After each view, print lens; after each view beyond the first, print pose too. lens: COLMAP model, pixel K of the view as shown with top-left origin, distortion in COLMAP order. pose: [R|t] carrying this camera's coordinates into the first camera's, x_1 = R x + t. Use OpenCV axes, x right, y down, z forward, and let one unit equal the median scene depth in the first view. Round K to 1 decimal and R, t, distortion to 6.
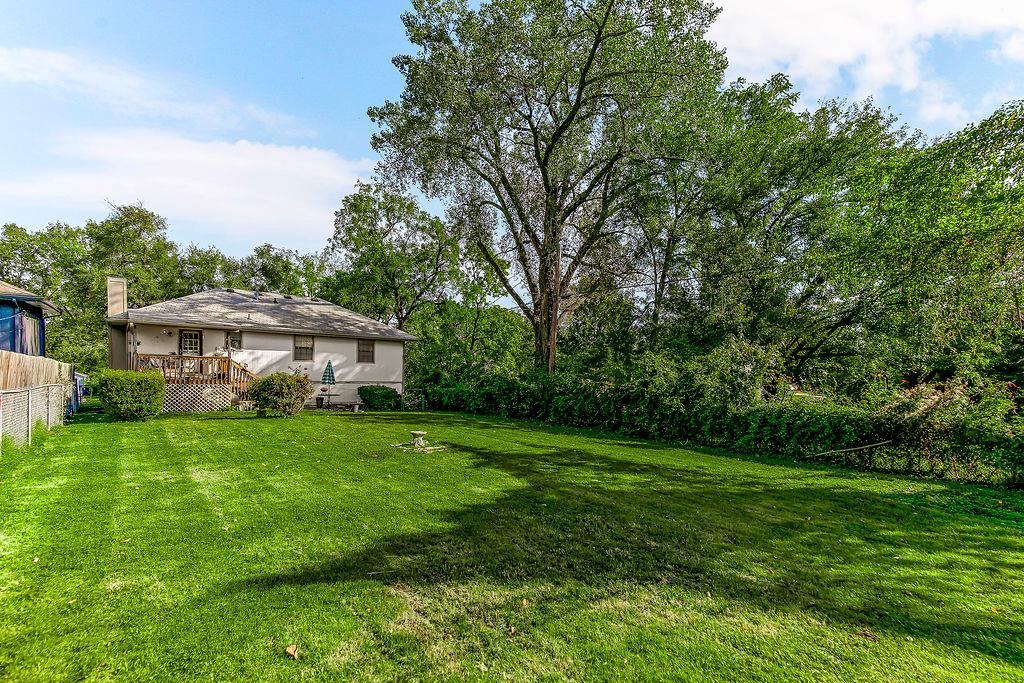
lens RADIAL K [[460.9, 0, 515.3], [0, 460.9, 377.7], [0, 0, 1]] dist [0.035458, 0.000418]
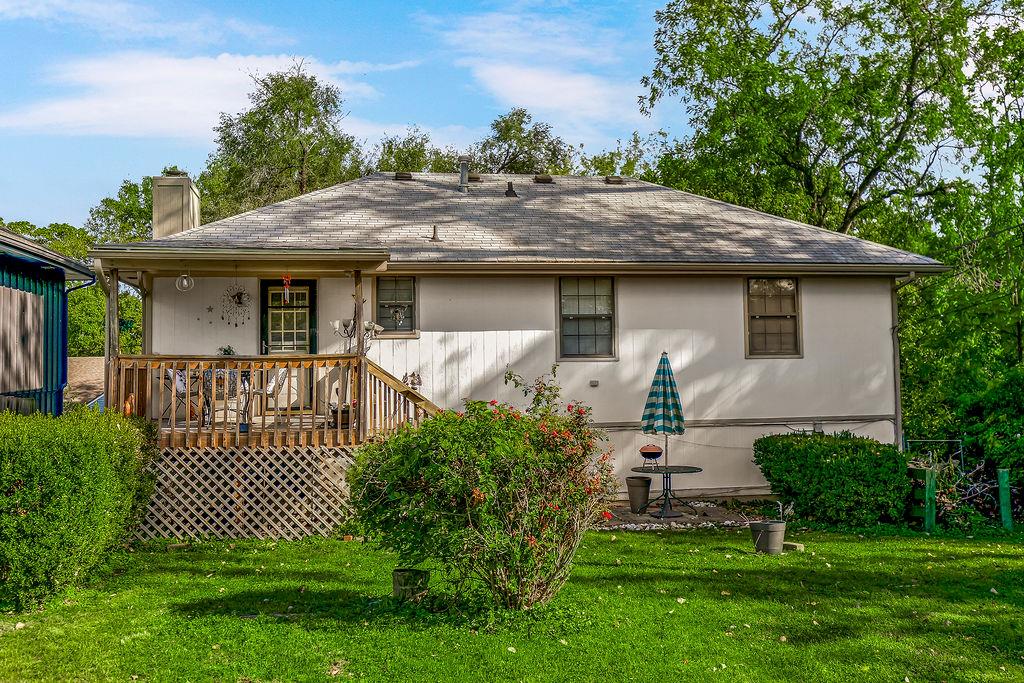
lens RADIAL K [[1034.8, 0, 512.1], [0, 1034.8, 341.7], [0, 0, 1]] dist [-0.015164, 0.000000]
pose [[0.869086, -0.057971, -0.491252, -0.149632], [0.031236, 0.997559, -0.062458, -0.004994], [0.493673, 0.038936, 0.868776, 0.352977]]
